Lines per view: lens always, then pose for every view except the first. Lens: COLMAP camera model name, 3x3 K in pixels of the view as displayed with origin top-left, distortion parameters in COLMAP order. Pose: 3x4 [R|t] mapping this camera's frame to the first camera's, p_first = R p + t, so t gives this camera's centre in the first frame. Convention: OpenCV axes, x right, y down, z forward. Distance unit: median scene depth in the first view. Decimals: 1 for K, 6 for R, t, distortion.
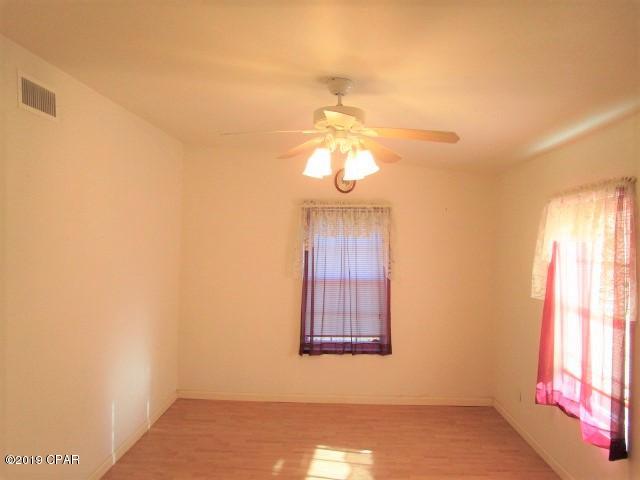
lens RADIAL K [[471.2, 0, 316.6], [0, 471.2, 240.3], [0, 0, 1]] dist [-0.007722, -0.002455]
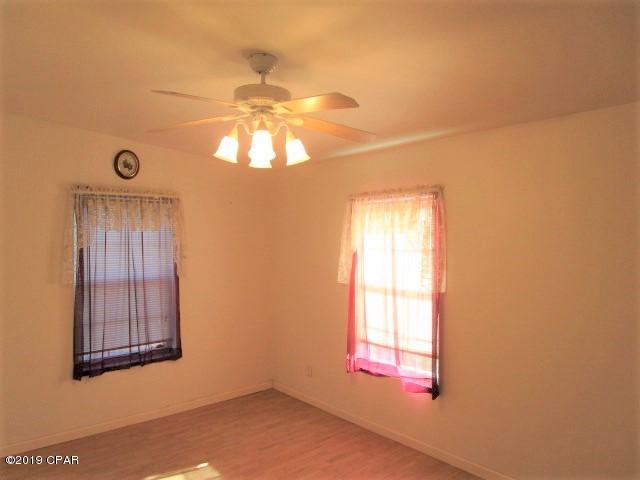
lens RADIAL K [[471.2, 0, 315.3], [0, 471.2, 240.6], [0, 0, 1]] dist [-0.007722, -0.002455]
pose [[0.728285, -0.015621, 0.685096, -0.280891], [0.007899, 0.999865, 0.014402, 0.001069], [-0.685228, -0.005077, 0.728310, 0.147352]]
